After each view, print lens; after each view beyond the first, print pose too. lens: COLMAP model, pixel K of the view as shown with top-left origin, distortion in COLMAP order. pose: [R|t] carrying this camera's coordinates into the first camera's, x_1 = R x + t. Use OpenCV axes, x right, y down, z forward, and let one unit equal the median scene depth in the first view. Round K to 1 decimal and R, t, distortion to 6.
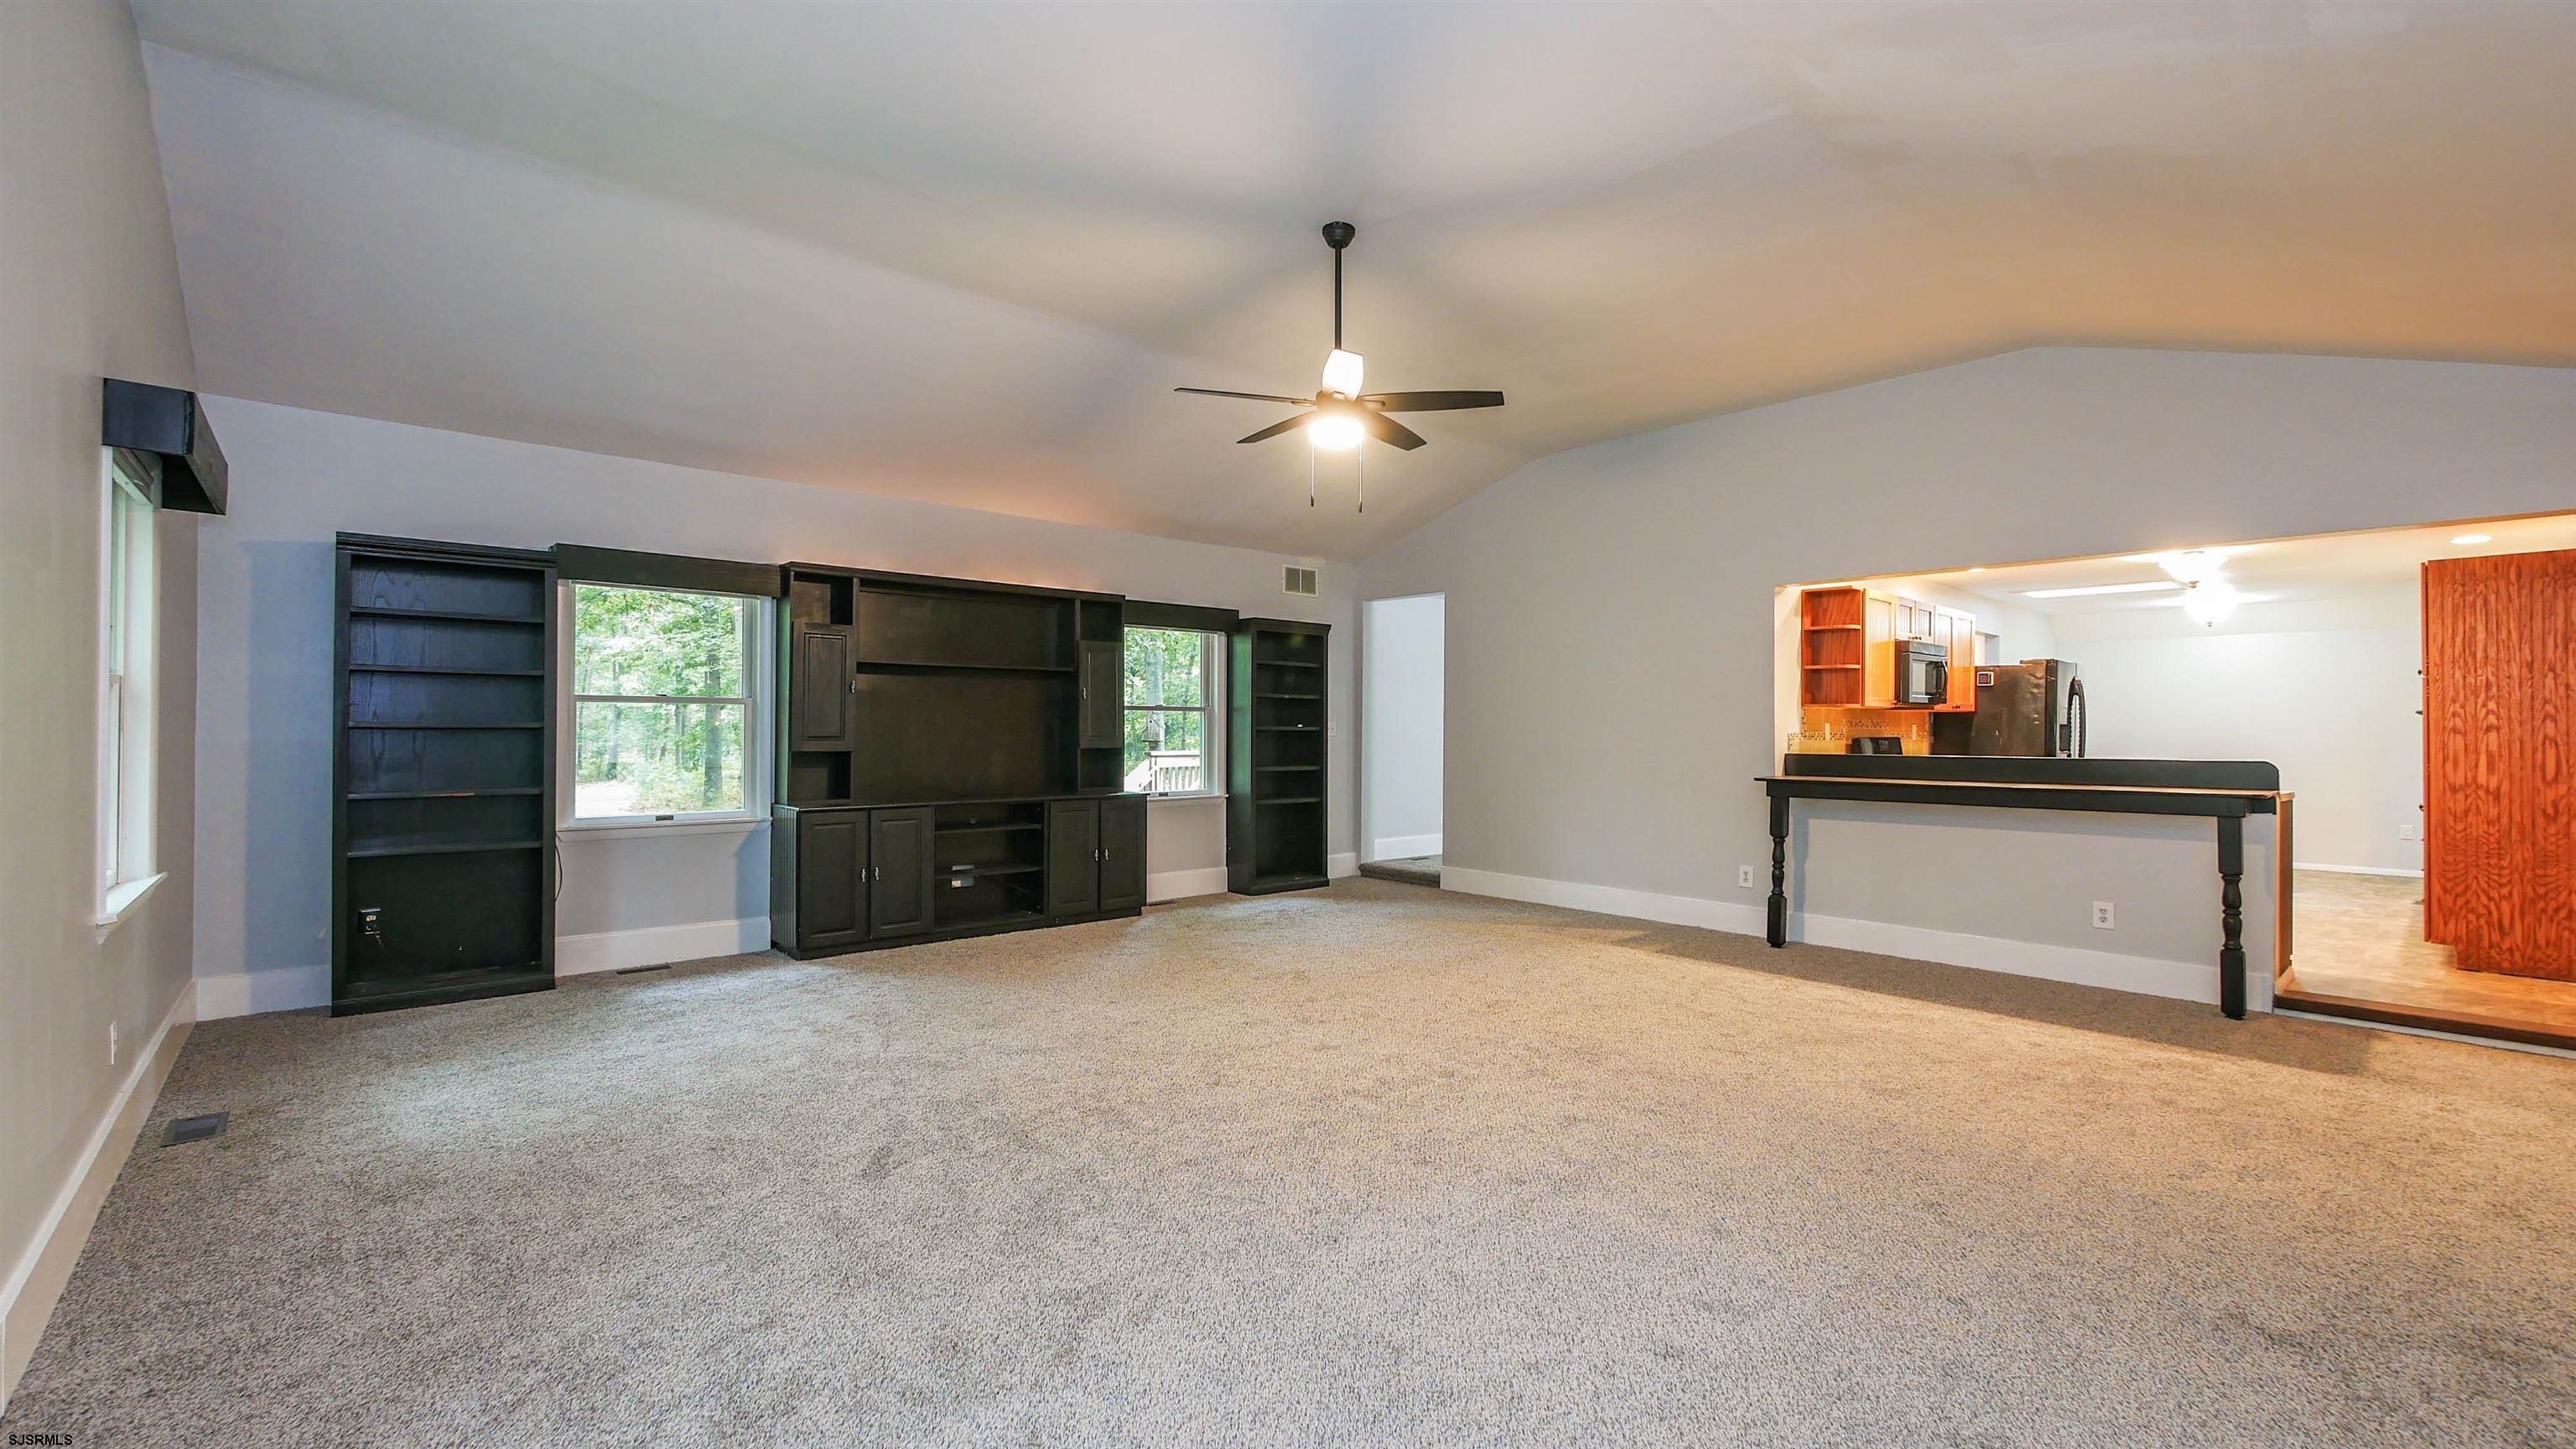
lens RADIAL K [[1072.9, 0, 1274.6], [0, 1072.9, 711.1], [0, 0, 1]] dist [-0.000561, 0.000121]
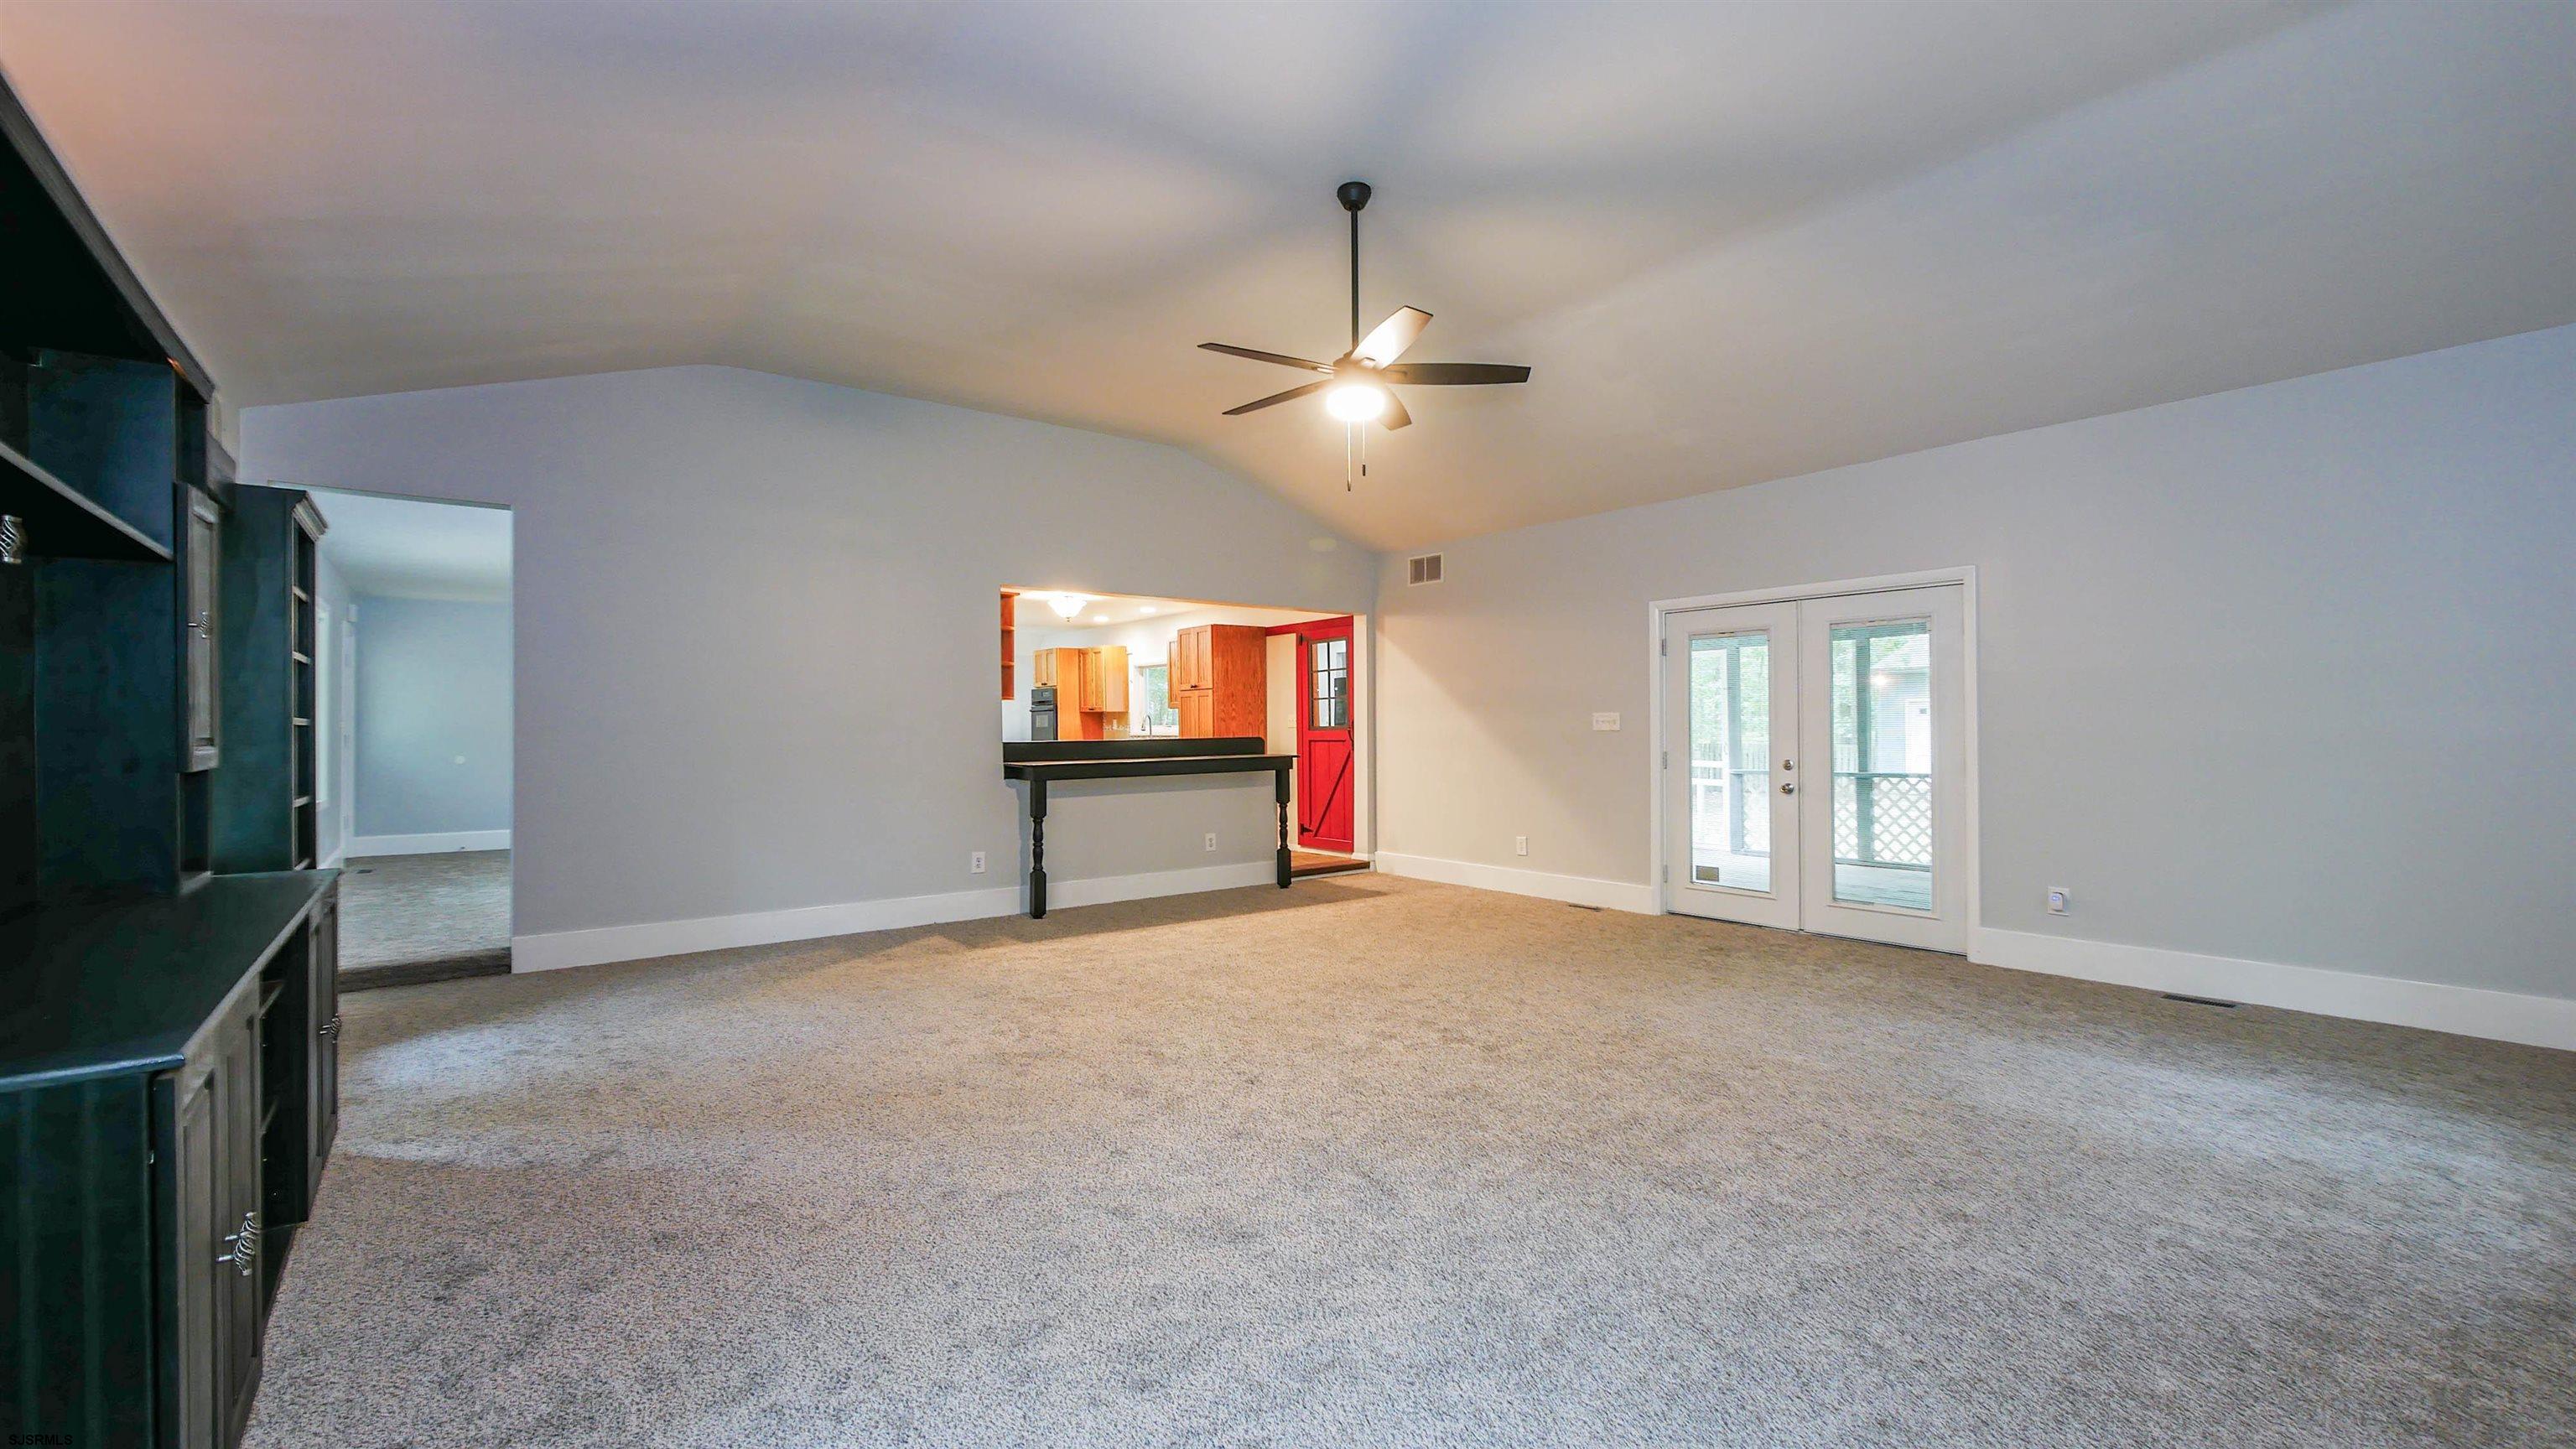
lens RADIAL K [[1072.9, 0, 1274.6], [0, 1072.9, 711.1], [0, 0, 1]] dist [-0.000561, 0.000121]
pose [[0.077756, -0.000306, 0.996972, -0.618255], [-0.011925, 0.999928, 0.001237, 0.002057], [-0.996901, -0.011985, 0.077747, 0.672731]]
